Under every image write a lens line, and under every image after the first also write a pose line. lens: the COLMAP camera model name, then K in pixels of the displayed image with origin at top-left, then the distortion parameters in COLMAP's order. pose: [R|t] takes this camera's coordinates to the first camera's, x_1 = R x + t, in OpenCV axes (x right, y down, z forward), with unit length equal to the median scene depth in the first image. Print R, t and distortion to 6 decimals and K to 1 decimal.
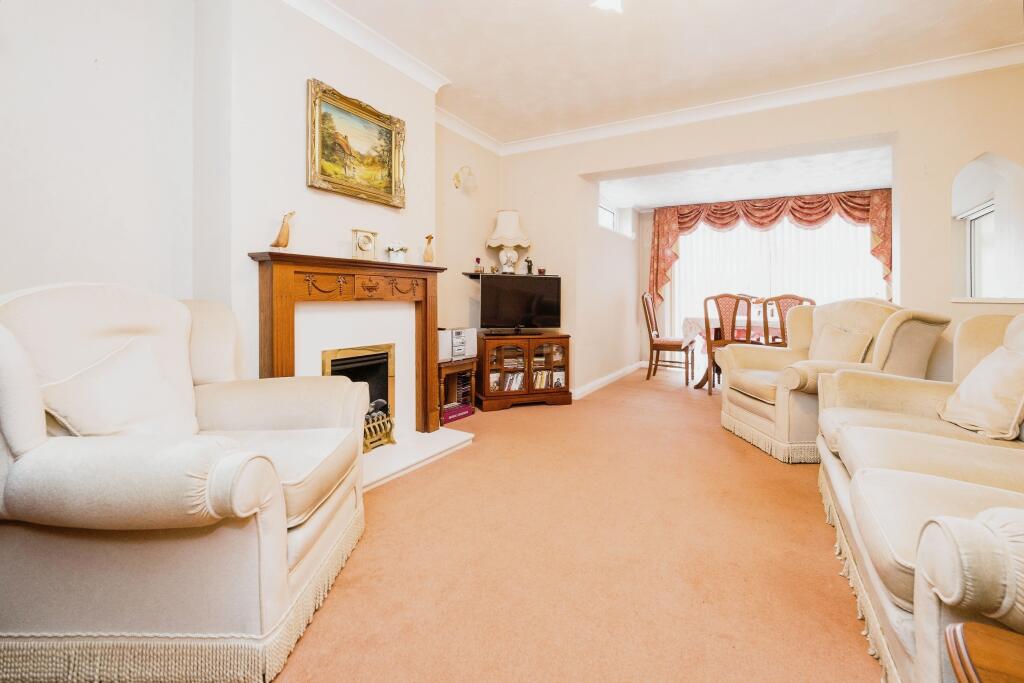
lens RADIAL K [[424.7, 0, 512.2], [0, 424.7, 293.1], [0, 0, 1]] dist [-0.000412, -0.000793]
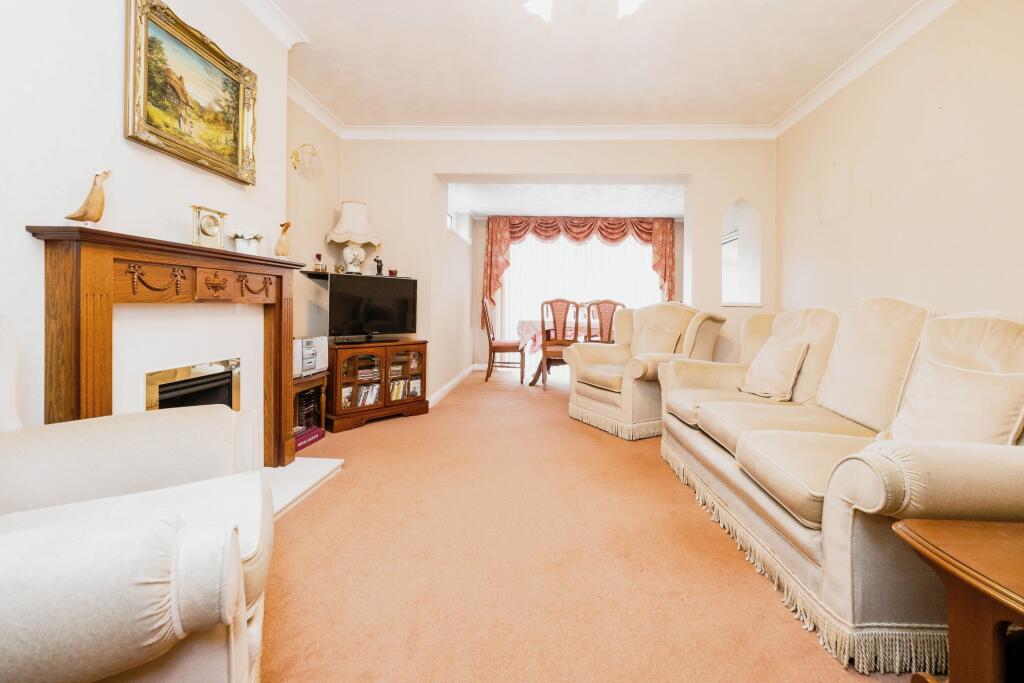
lens RADIAL K [[431.7, 0, 512.9], [0, 431.7, 298.9], [0, 0, 1]] dist [0.002055, -0.009090]
pose [[0.888919, 0.008609, 0.457984, -0.149784], [-0.009229, 0.999957, -0.000885, 0.004673], [-0.457971, -0.003440, 0.888960, 0.056256]]
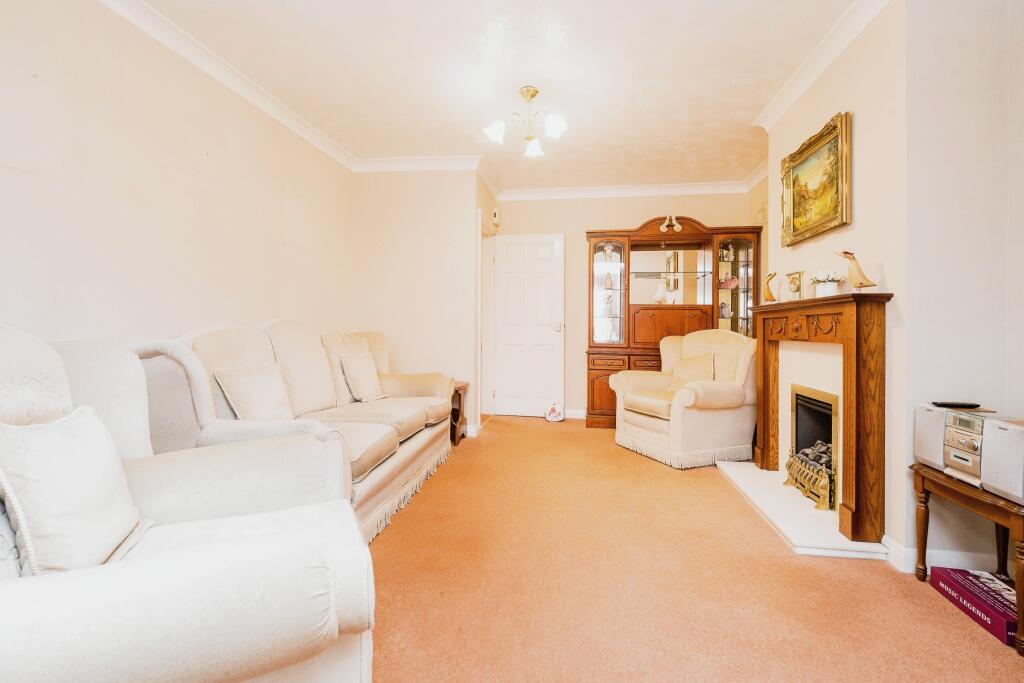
lens RADIAL K [[445.4, 0, 512.0], [0, 445.4, 341.5], [0, 0, 1]] dist [0.093991, -0.000049]
pose [[-0.921757, 0.007343, -0.387699, 0.490378], [0.000147, 0.999827, 0.018586, -0.001696], [0.387769, 0.017075, -0.921599, 1.213186]]
